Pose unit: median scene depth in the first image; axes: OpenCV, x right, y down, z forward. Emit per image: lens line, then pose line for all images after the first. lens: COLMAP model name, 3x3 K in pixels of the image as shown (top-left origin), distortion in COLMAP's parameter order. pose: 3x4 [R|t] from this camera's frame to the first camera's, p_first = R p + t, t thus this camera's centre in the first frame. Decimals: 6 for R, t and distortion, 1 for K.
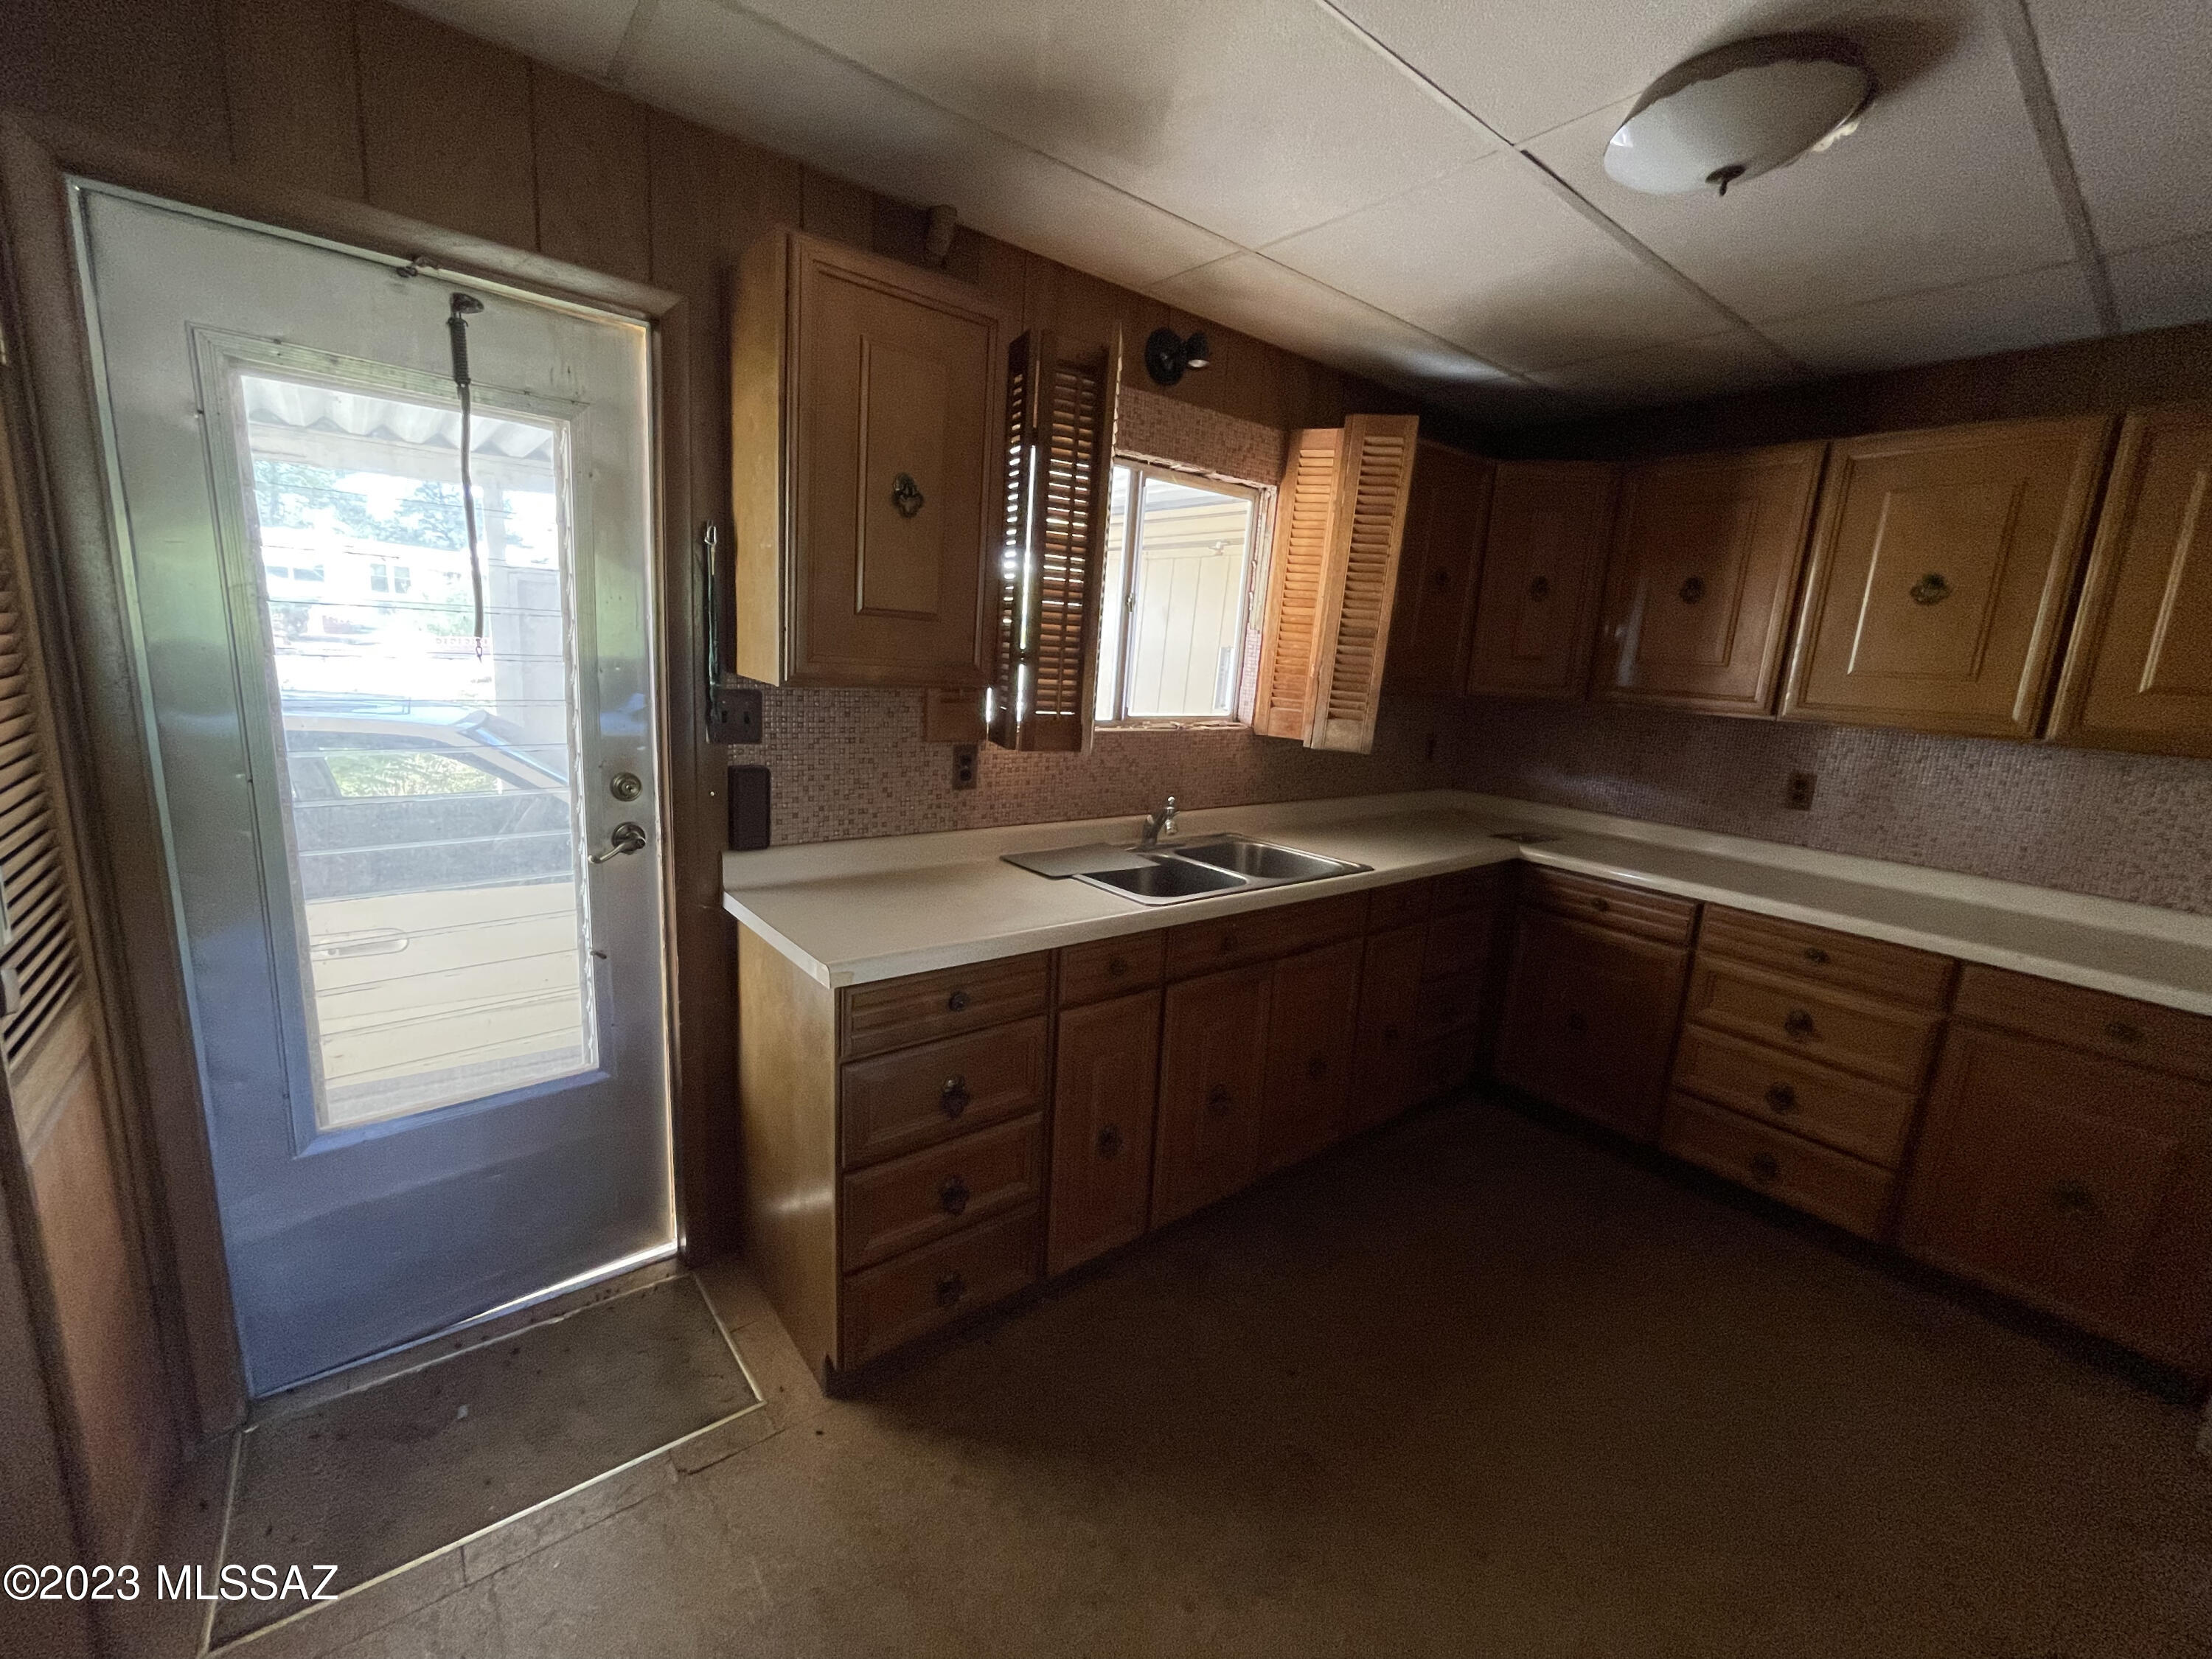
lens RADIAL K [[906.3, 0, 1107.4], [0, 906.3, 817.9], [0, 0, 1]] dist [-0.002307, -0.000096]
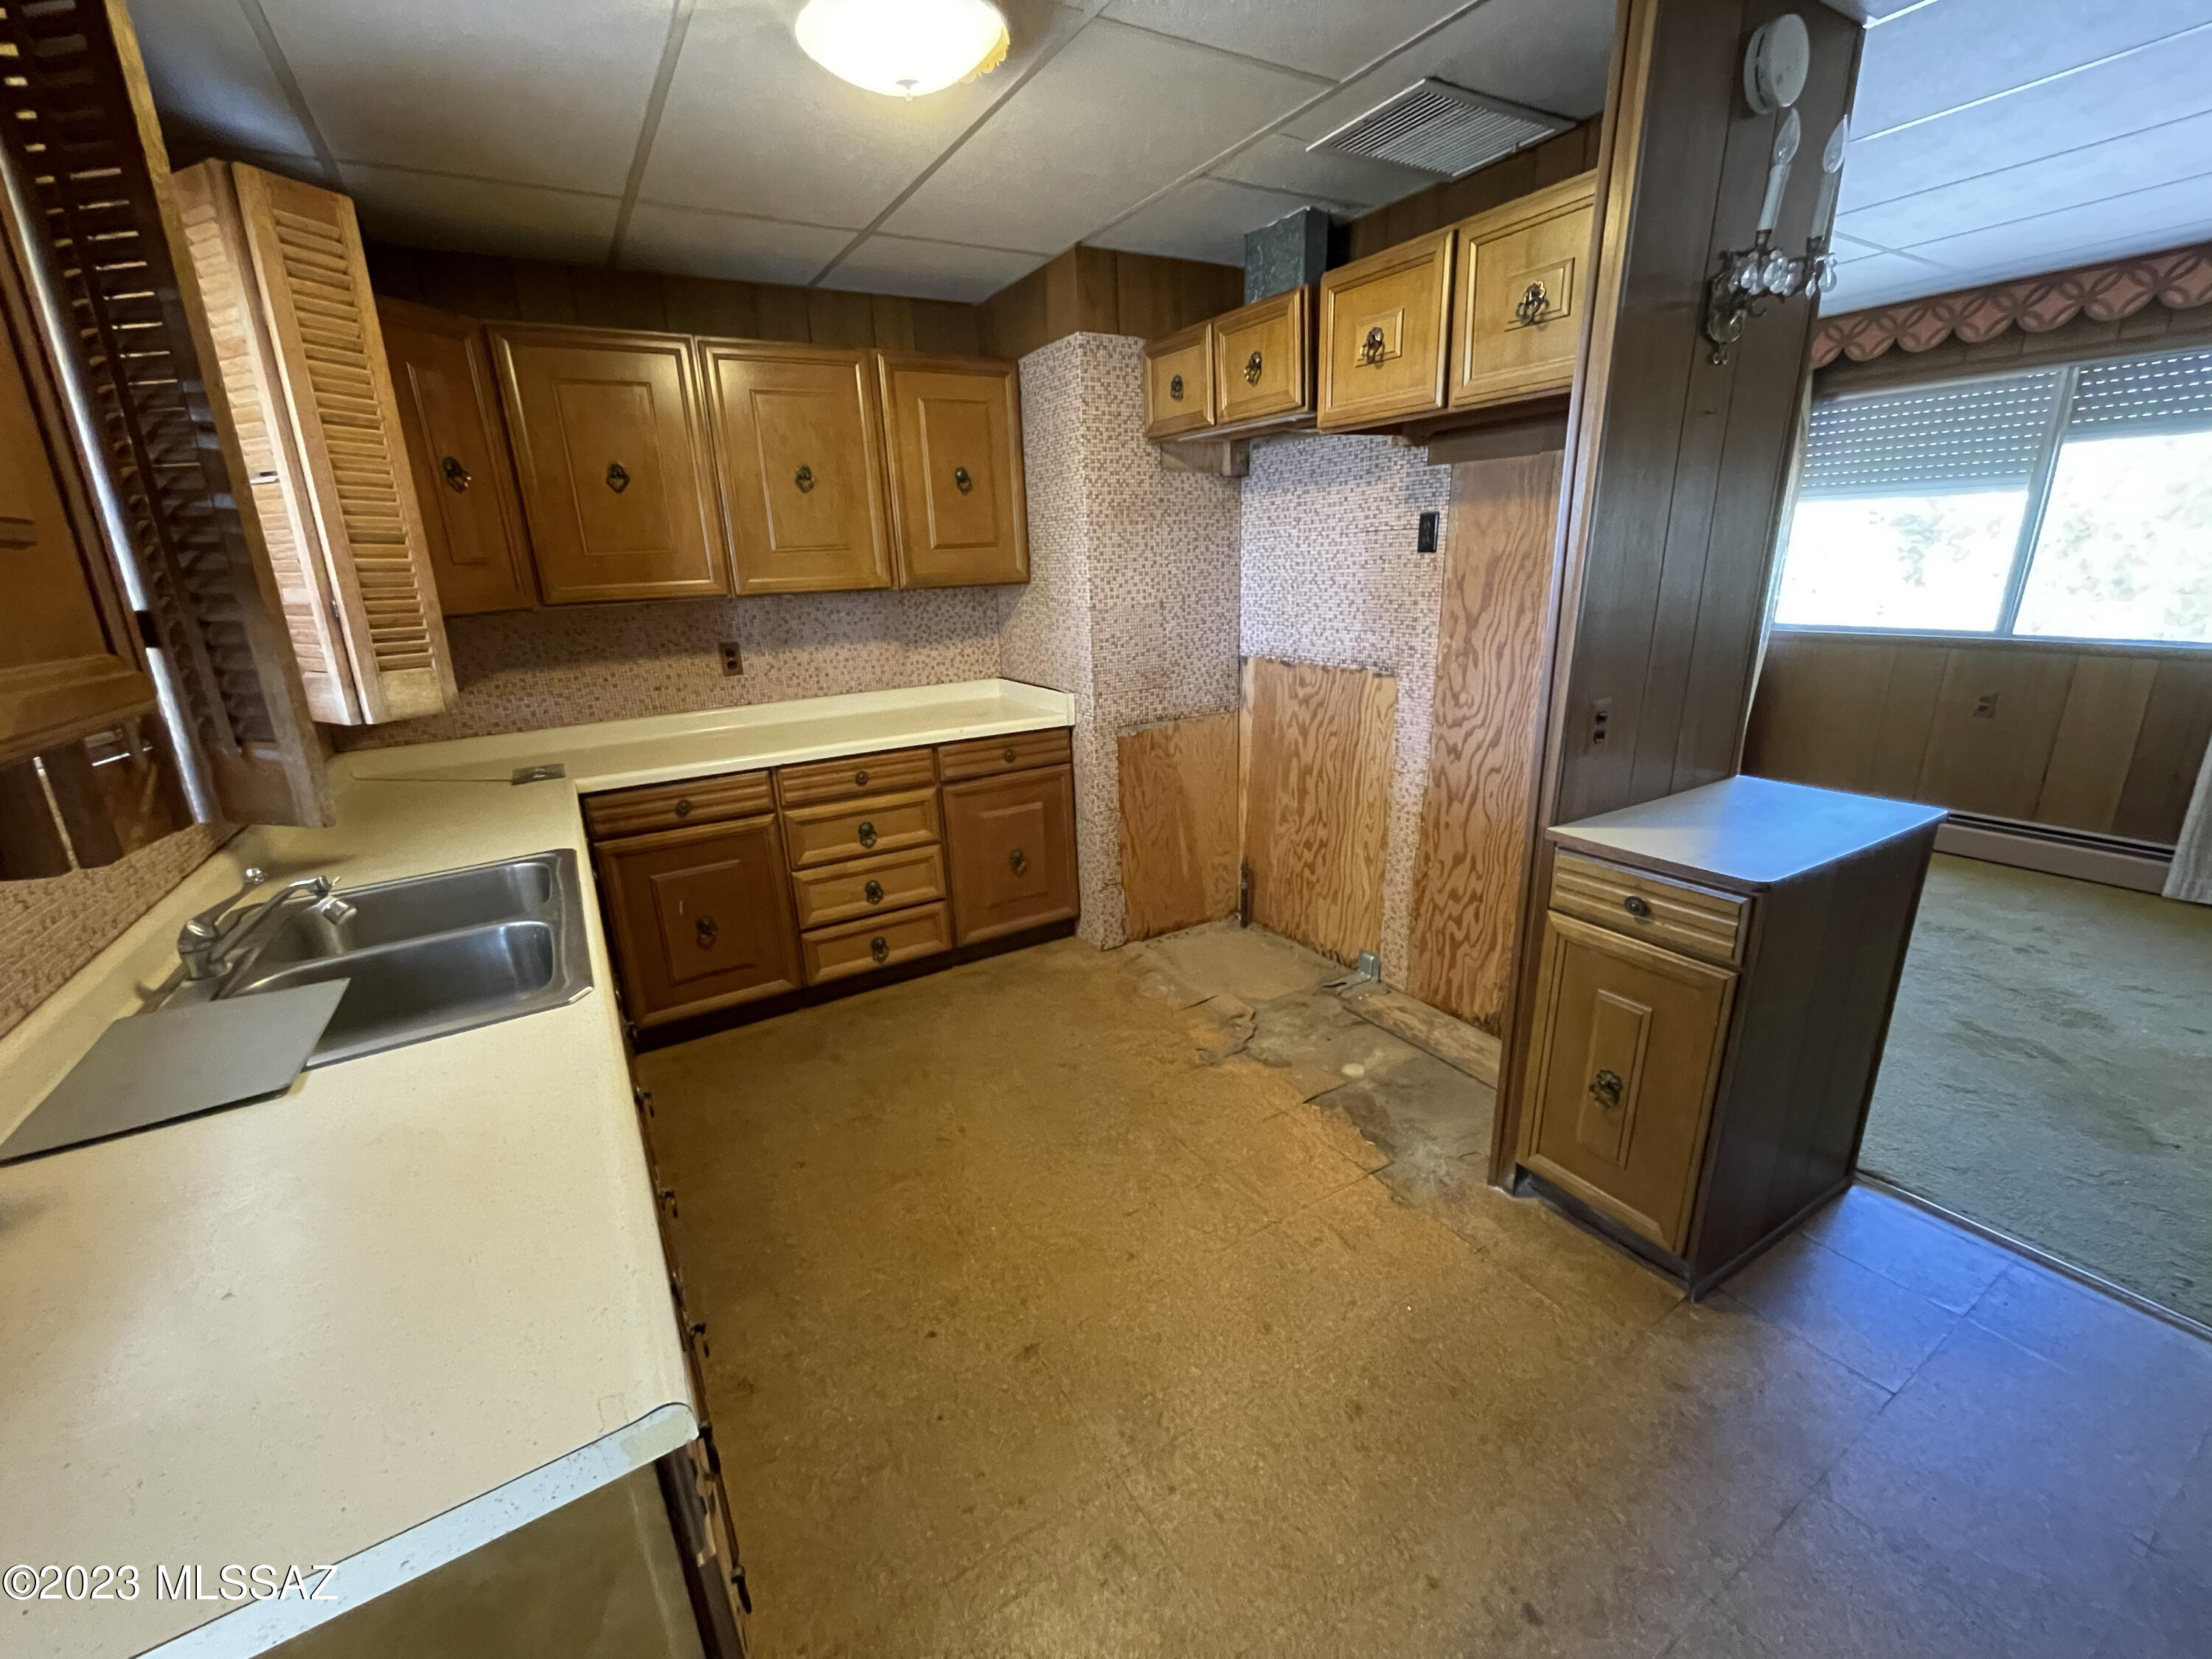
lens RADIAL K [[906.3, 0, 1107.4], [0, 906.3, 817.9], [0, 0, 1]] dist [-0.002307, -0.000096]
pose [[0.131856, -0.339847, 0.931192, -0.360930], [0.226756, 0.924826, 0.305416, -0.100320], [-0.964985, 0.170883, 0.199007, 0.409550]]
